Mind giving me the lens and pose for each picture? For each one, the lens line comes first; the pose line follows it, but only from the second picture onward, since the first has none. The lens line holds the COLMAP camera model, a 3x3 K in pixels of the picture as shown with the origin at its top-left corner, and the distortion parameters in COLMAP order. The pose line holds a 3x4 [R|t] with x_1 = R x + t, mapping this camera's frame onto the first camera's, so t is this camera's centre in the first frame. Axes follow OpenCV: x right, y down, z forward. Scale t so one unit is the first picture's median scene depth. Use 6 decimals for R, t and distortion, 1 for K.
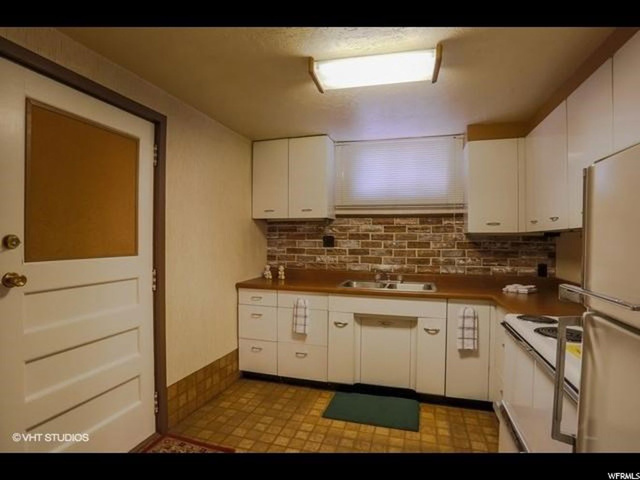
lens RADIAL K [[337.9, 0, 319.1], [0, 337.9, 242.0], [0, 0, 1]] dist [-0.045550, 0.002757]
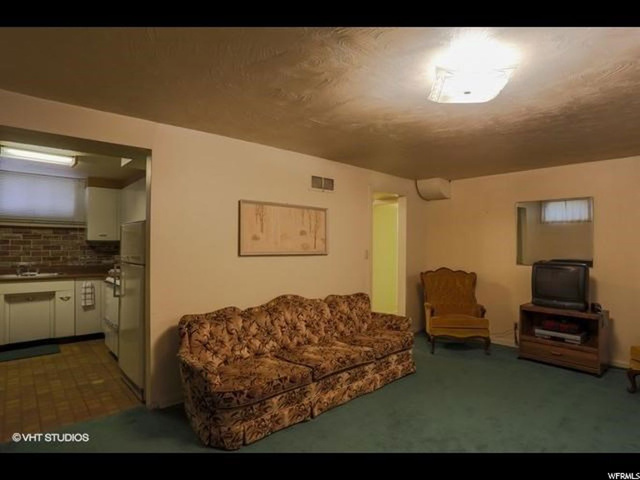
lens RADIAL K [[337.9, 0, 315.6], [0, 337.9, 244.2], [0, 0, 1]] dist [-0.045550, 0.002757]
pose [[0.513993, 0.003494, 0.857787, -0.357572], [0.005798, 0.999955, -0.007547, 0.010651], [-0.857775, 0.008852, 0.513950, -0.765125]]
